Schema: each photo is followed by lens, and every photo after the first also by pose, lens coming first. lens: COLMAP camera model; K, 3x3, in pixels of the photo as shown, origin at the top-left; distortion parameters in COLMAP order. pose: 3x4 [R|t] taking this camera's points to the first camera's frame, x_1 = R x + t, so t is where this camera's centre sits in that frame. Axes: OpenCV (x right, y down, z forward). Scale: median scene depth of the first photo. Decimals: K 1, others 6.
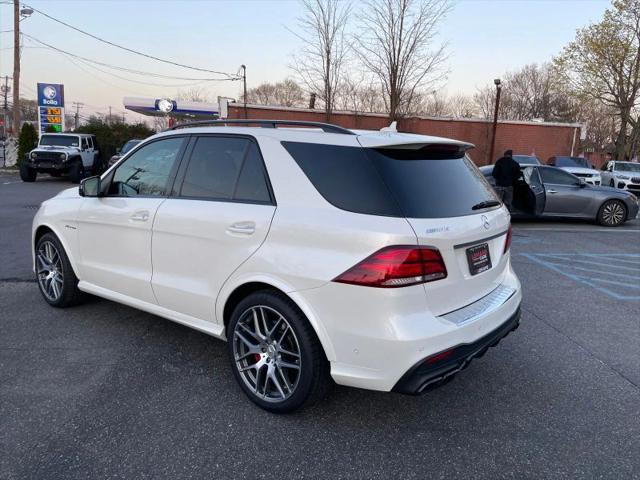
lens RADIAL K [[490.9, 0, 318.3], [0, 490.9, 233.5], [0, 0, 1]] dist [0.088114, -0.120326]
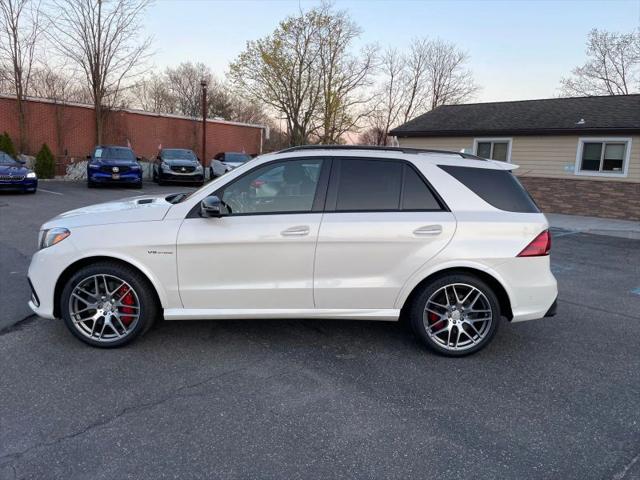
lens RADIAL K [[492.2, 0, 321.4], [0, 492.2, 239.0], [0, 0, 1]] dist [0.081963, -0.111138]
pose [[0.762778, -0.109818, 0.637267, -0.259409], [0.092156, 0.993877, 0.060964, -0.020411], [-0.640060, 0.012226, 0.768228, 0.032009]]
